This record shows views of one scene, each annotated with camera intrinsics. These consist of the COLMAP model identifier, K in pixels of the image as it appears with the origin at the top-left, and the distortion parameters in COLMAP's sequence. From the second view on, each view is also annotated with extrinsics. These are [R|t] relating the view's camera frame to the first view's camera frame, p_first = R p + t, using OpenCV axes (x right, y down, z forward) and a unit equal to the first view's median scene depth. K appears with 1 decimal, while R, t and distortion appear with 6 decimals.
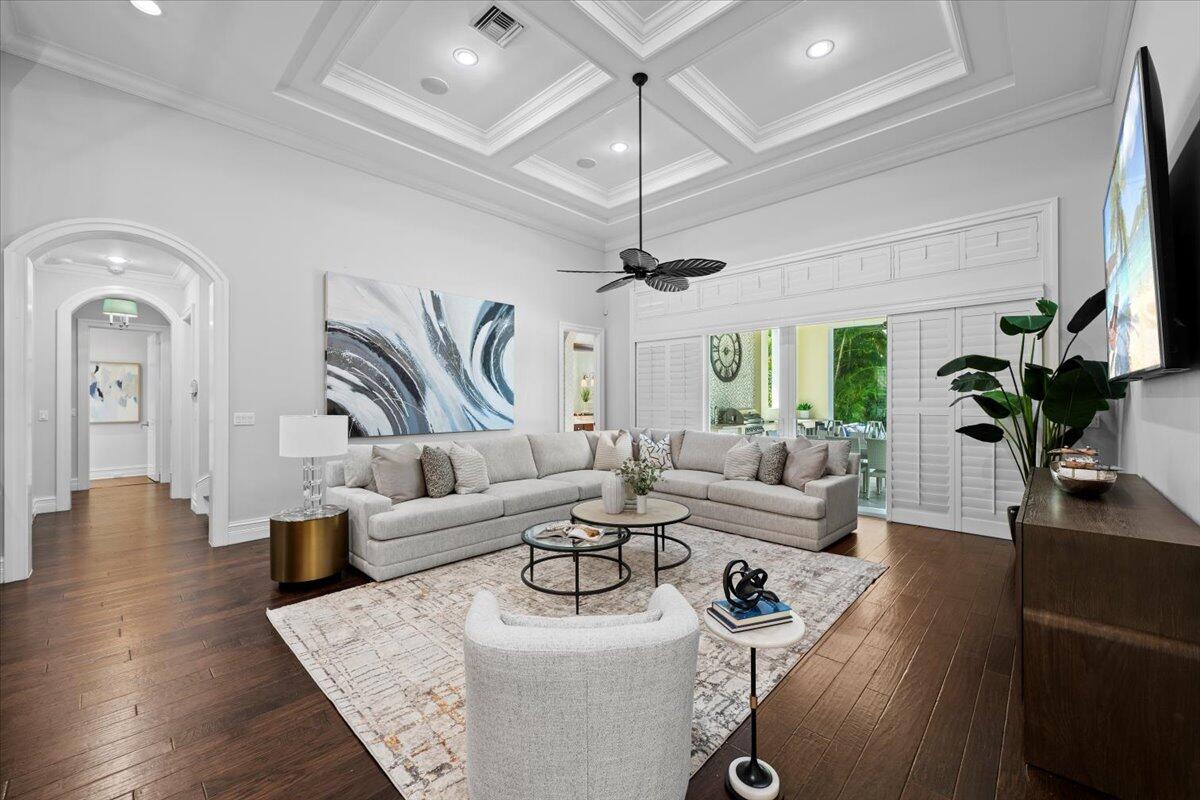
lens RADIAL K [[478.0, 0, 597.9], [0, 478.0, 400.4], [0, 0, 1]] dist [0.001325, 0.000513]
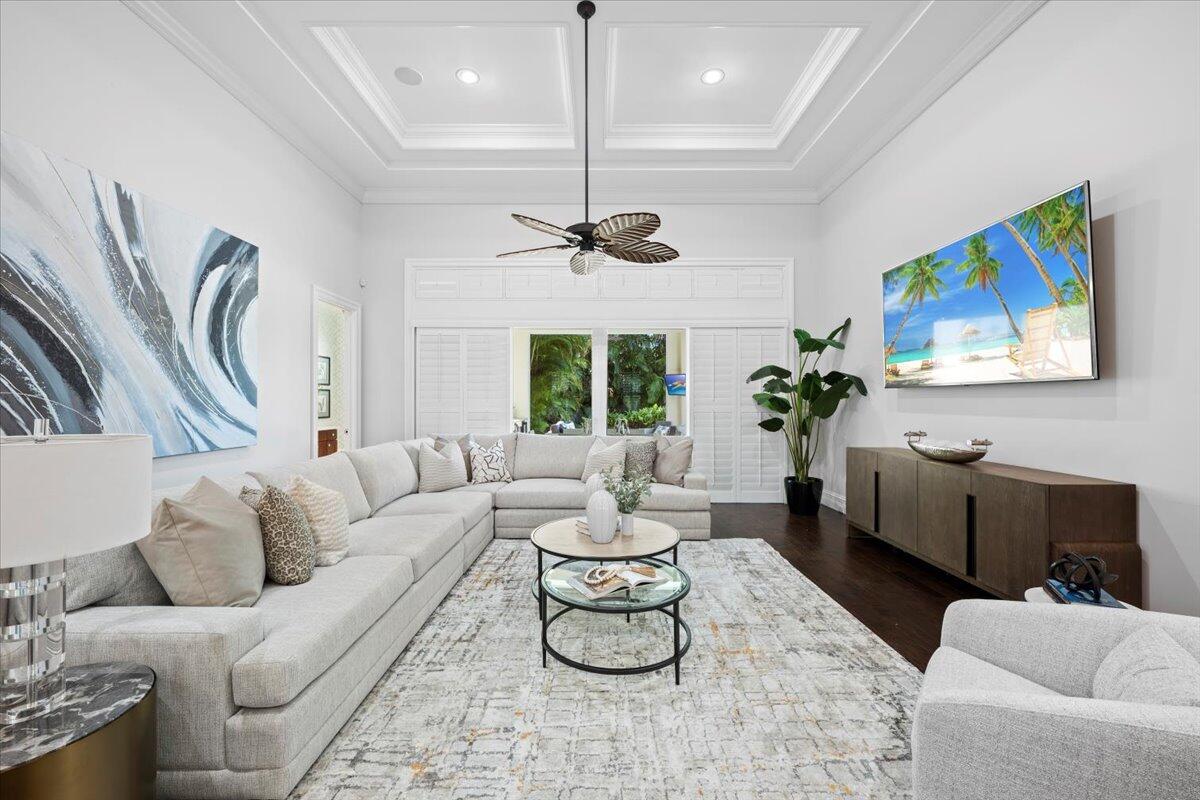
lens RADIAL K [[478.0, 0, 598.9], [0, 478.0, 398.4], [0, 0, 1]] dist [0.001325, 0.000513]
pose [[0.720695, 0.004641, 0.693236, -0.316840], [-0.001016, 0.999984, -0.005638, 0.002360], [-0.693251, 0.003359, 0.720688, 0.265642]]
